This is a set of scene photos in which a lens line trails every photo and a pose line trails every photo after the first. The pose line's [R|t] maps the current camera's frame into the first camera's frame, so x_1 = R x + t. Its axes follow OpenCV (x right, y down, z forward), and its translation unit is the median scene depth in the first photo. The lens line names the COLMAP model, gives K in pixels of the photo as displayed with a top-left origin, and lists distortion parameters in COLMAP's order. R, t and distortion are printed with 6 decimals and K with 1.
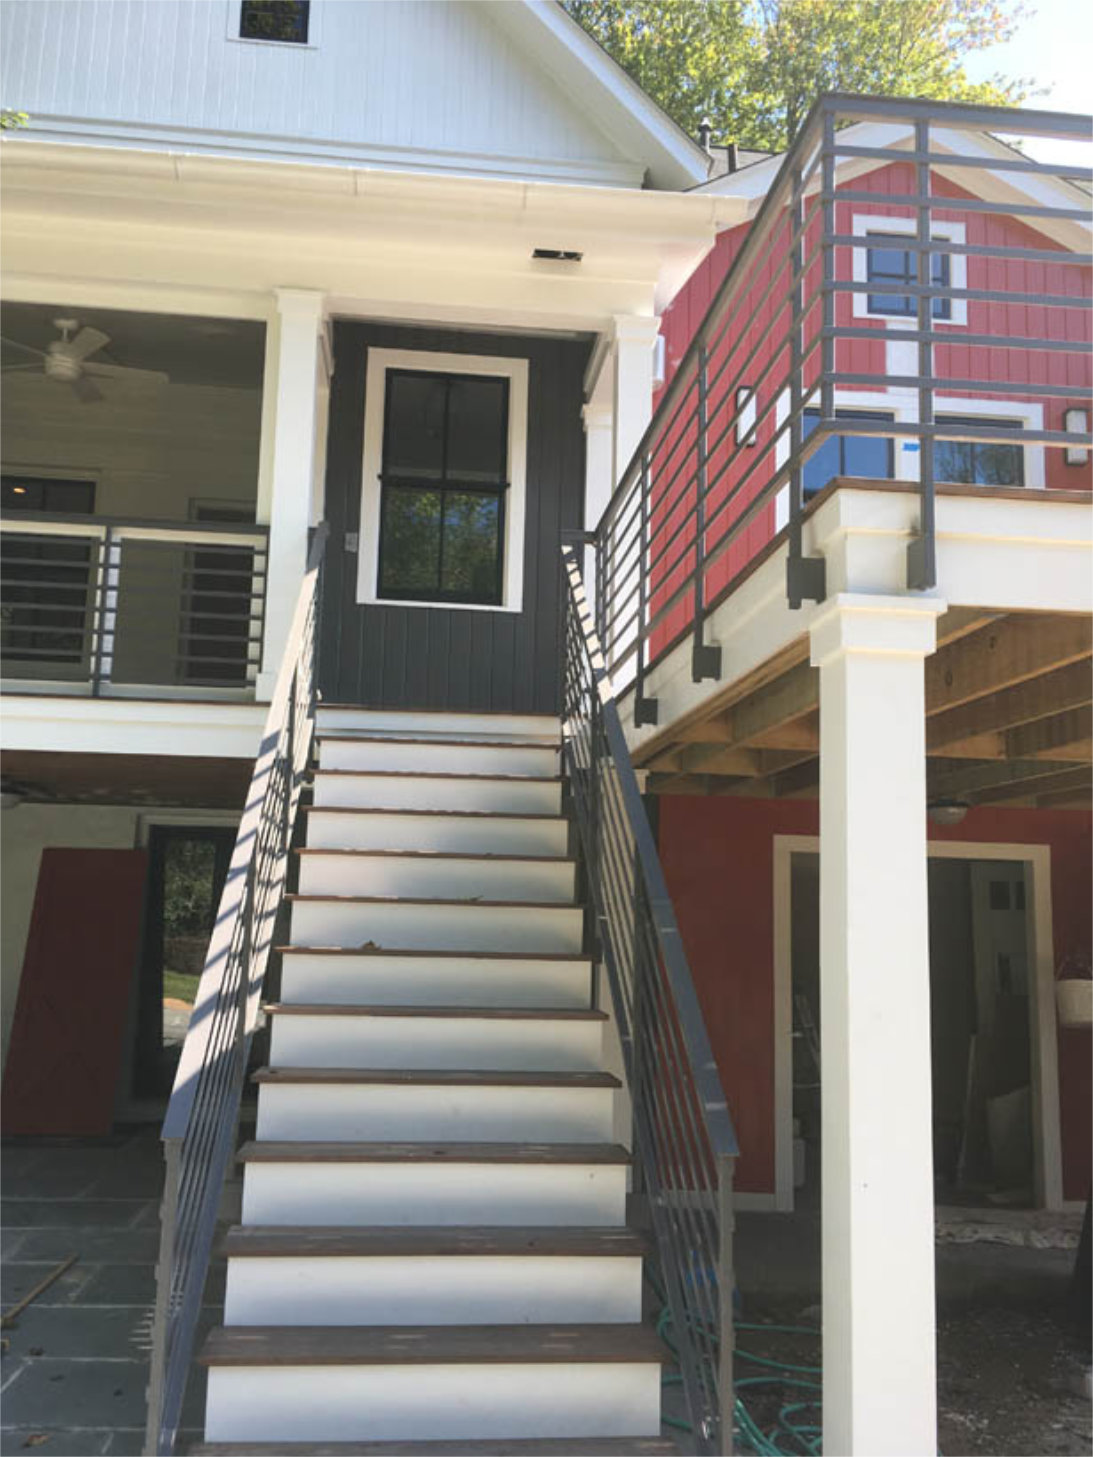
lens RADIAL K [[1248.6, 0, 546.5], [0, 1248.6, 728.5], [0, 0, 1]] dist [0.072626, -0.109973]
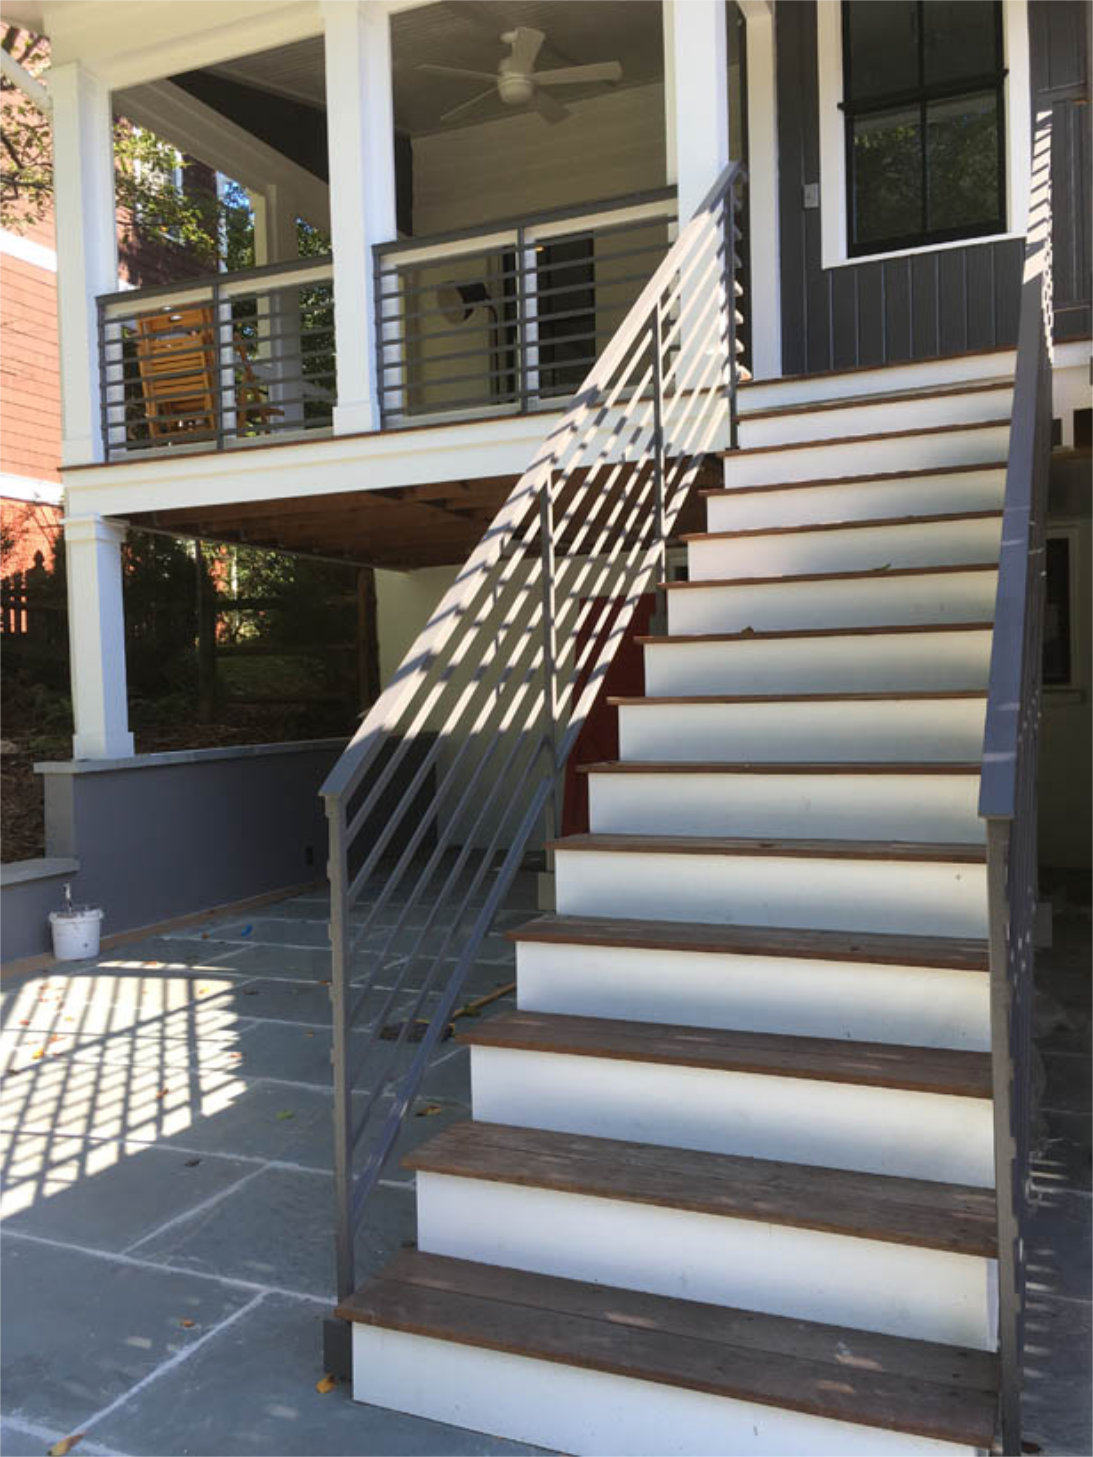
lens RADIAL K [[1248.6, 0, 546.5], [0, 1248.6, 728.5], [0, 0, 1]] dist [0.072626, -0.109973]
pose [[0.862931, -0.036450, -0.504006, 0.171562], [0.124434, 0.982010, 0.142029, 0.099327], [0.489762, -0.185277, 0.851942, 0.184873]]
